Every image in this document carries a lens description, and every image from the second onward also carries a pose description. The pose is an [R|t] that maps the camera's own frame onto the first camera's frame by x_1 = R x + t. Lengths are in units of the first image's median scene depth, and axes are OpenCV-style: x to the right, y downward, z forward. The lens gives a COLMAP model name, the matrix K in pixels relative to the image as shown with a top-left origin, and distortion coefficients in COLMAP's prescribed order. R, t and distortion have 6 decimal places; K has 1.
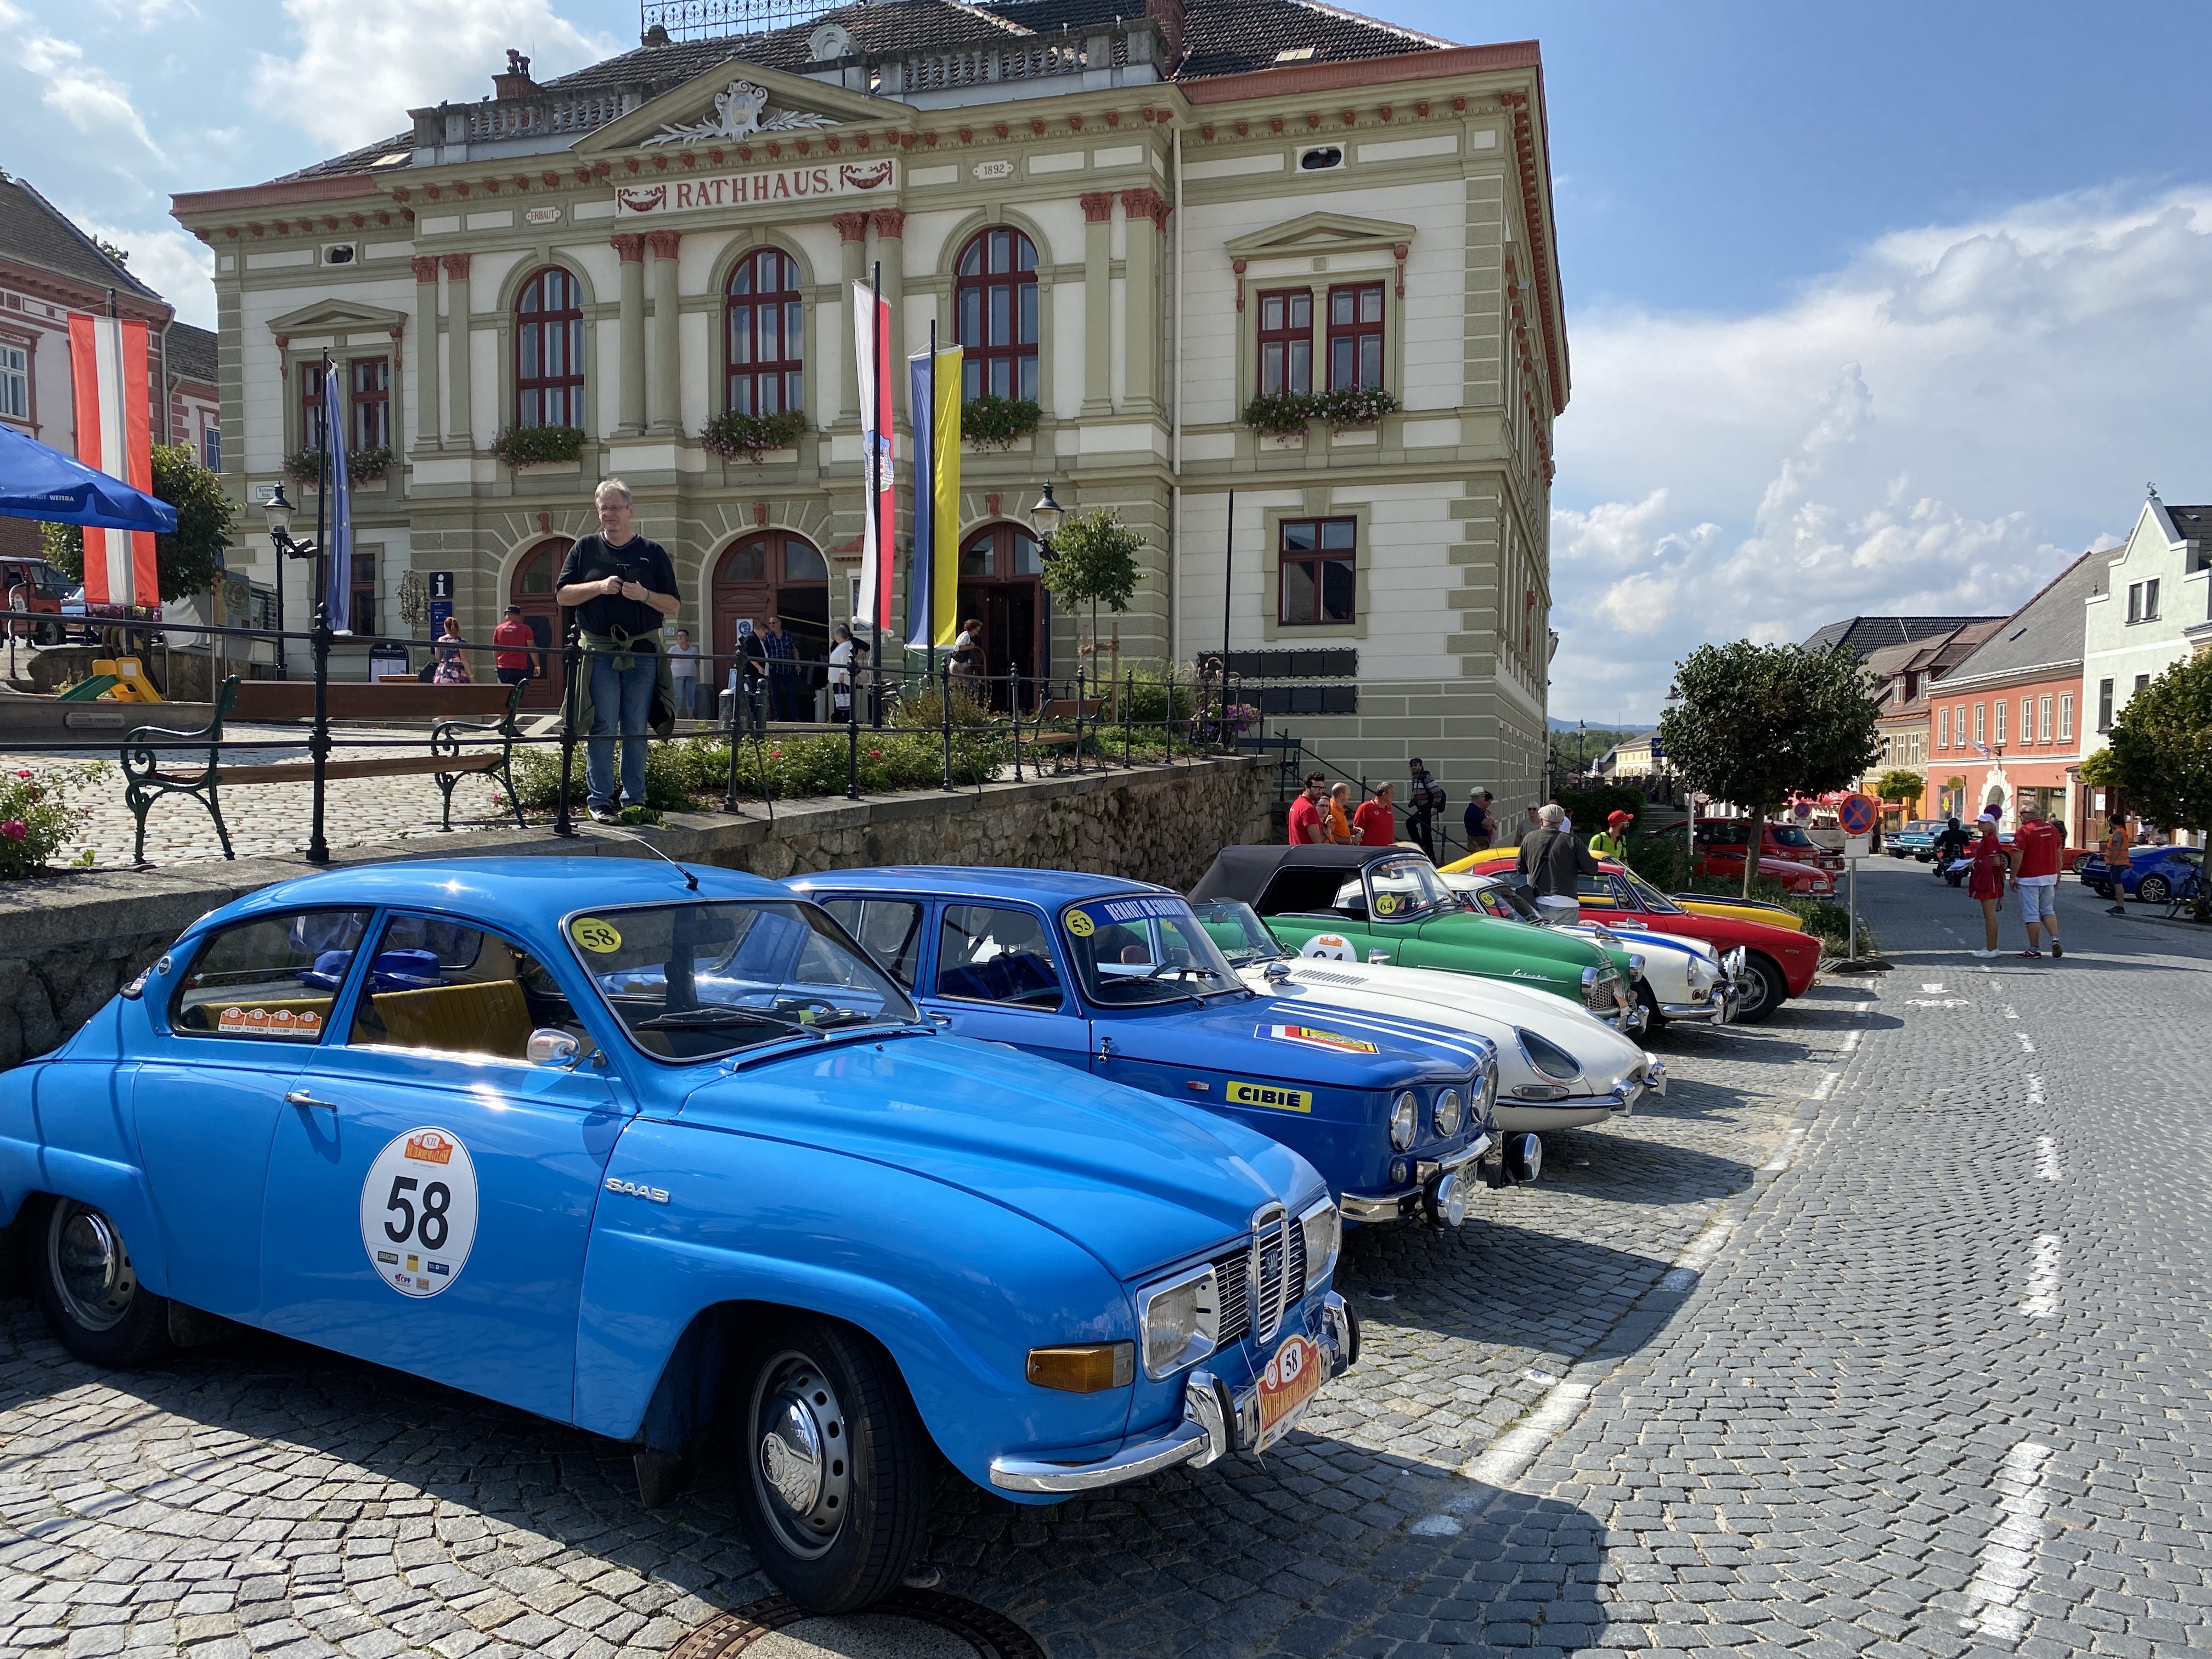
lens RADIAL K [[1681.6, 0, 1111.3], [0, 1681.6, 853.4], [0, 0, 1]] dist [0.011735, -0.005433]
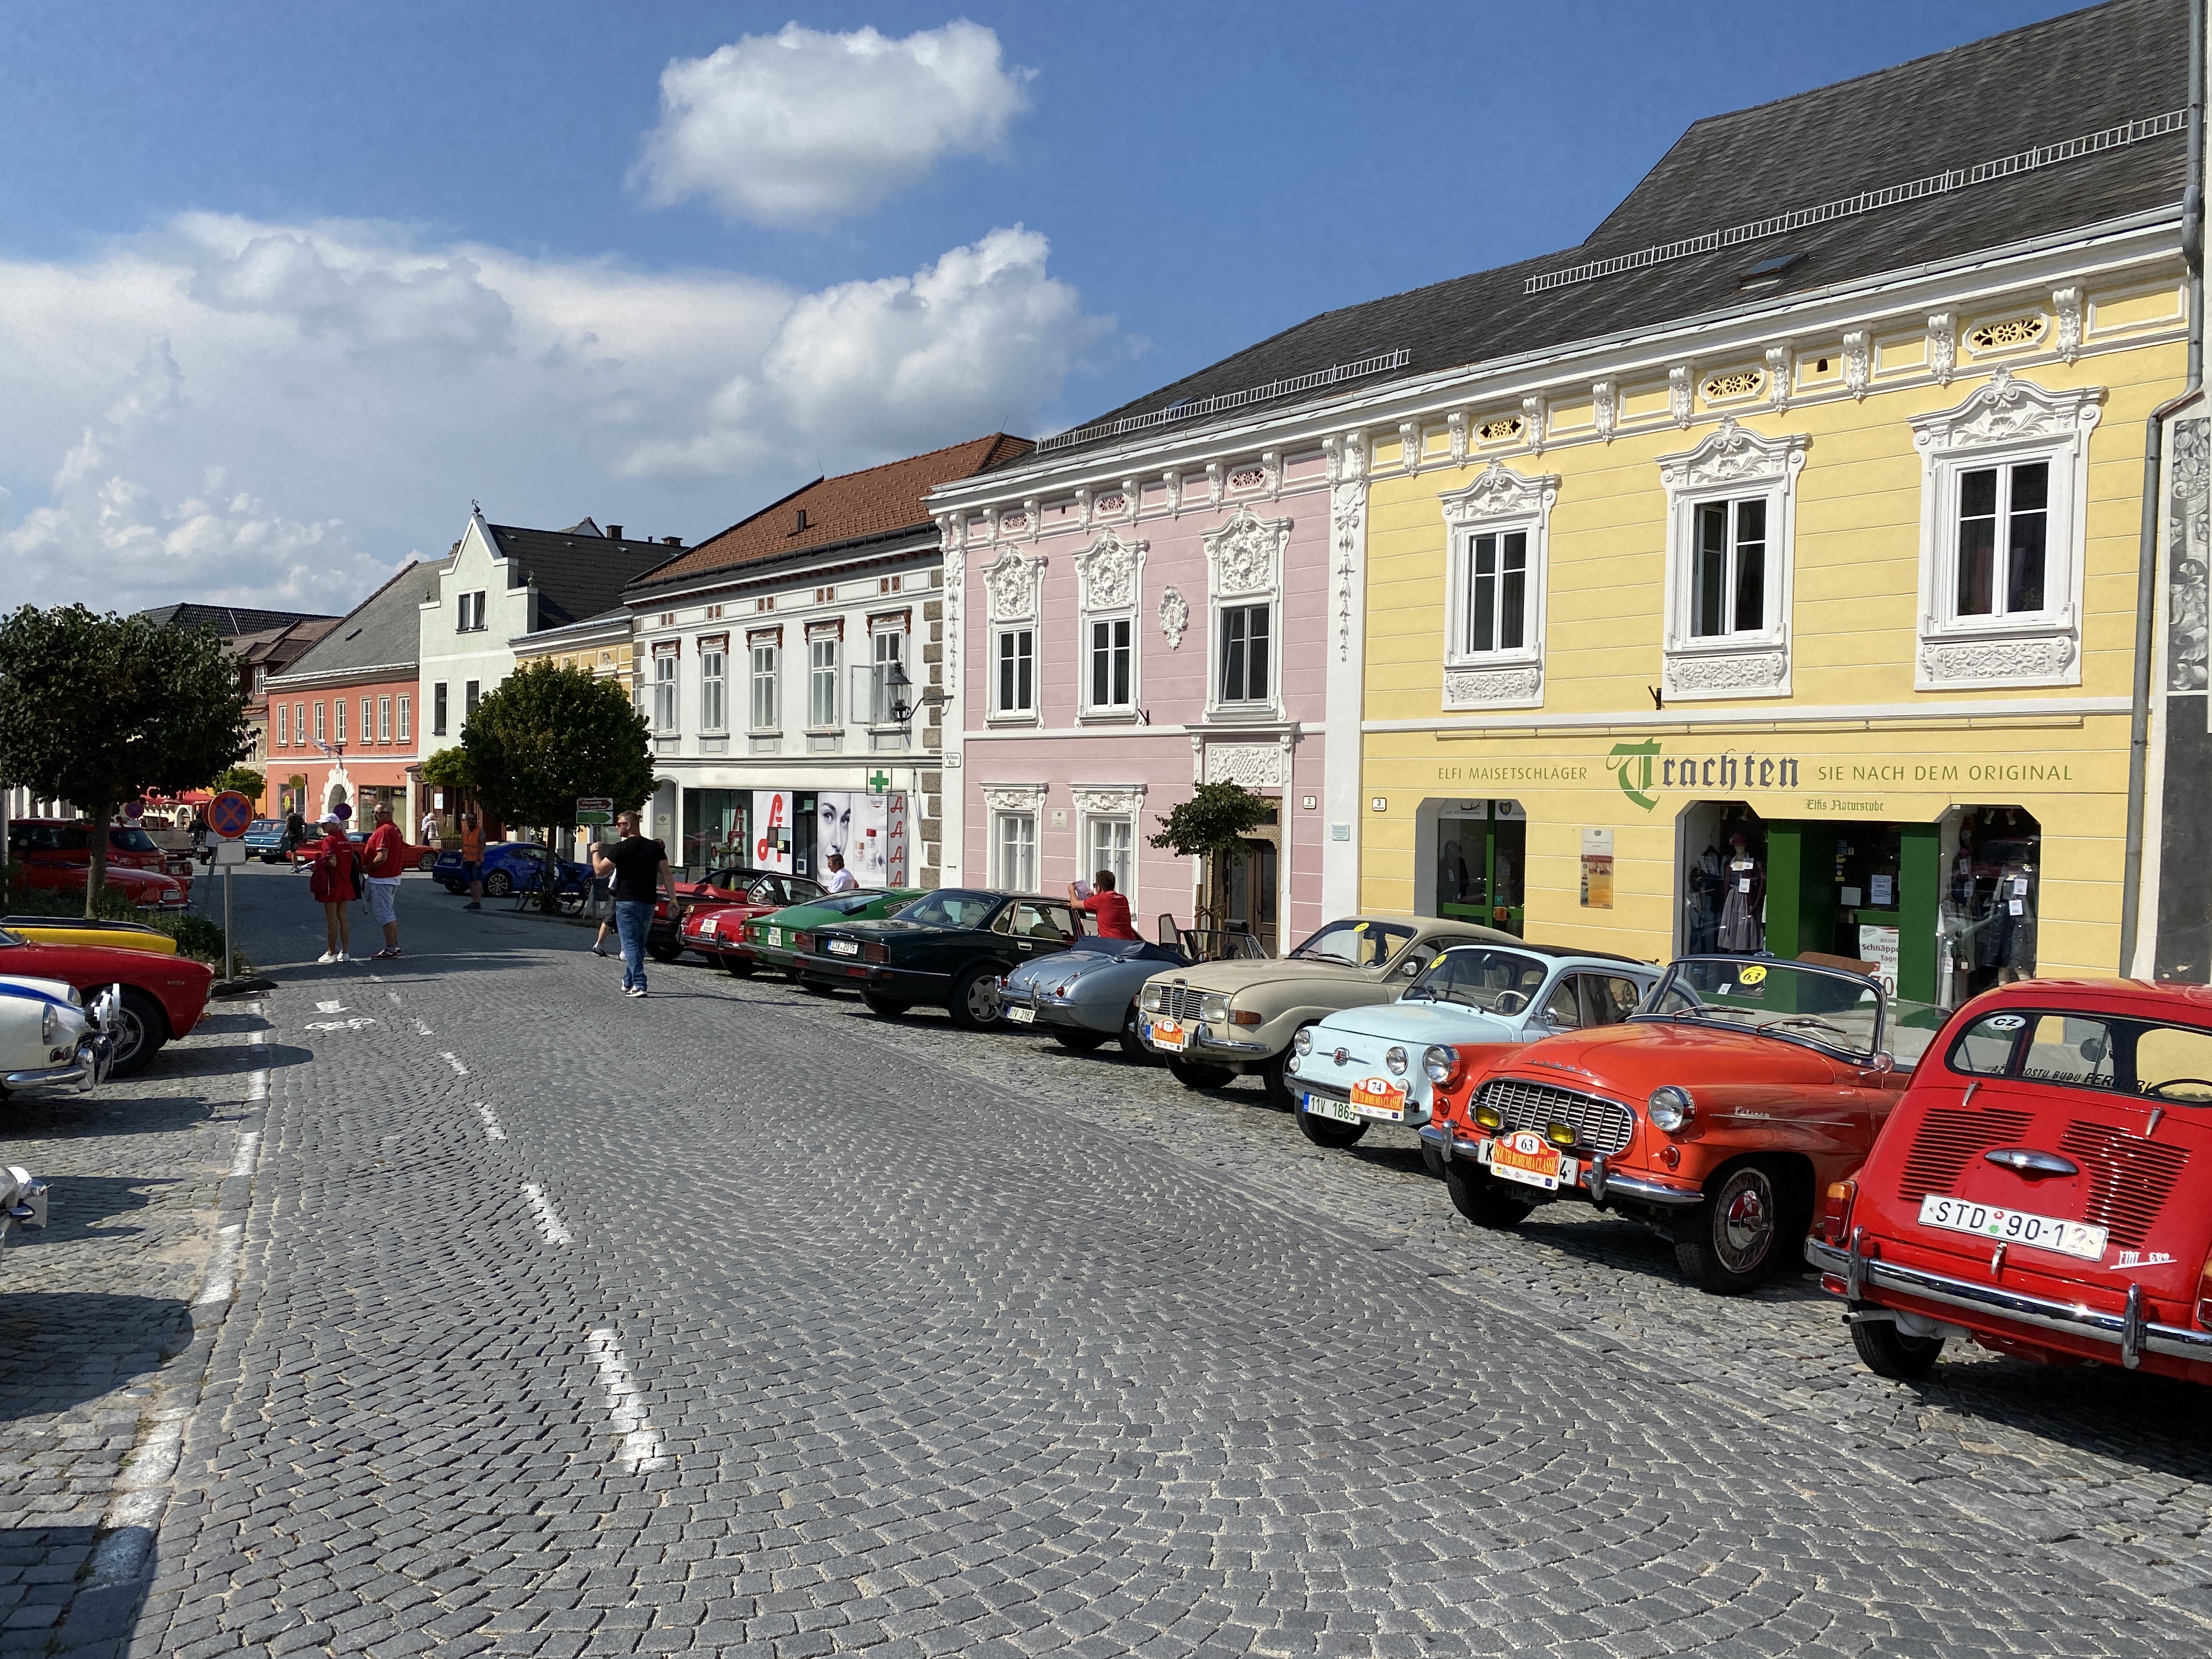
lens RADIAL K [[1681.6, 0, 1111.3], [0, 1681.6, 853.4], [0, 0, 1]] dist [0.011735, -0.005433]
pose [[0.604436, -0.024421, 0.796280, 0.022733], [0.023953, 0.999635, 0.012476, -0.003145], [-0.796294, 0.011532, 0.604800, 0.113690]]
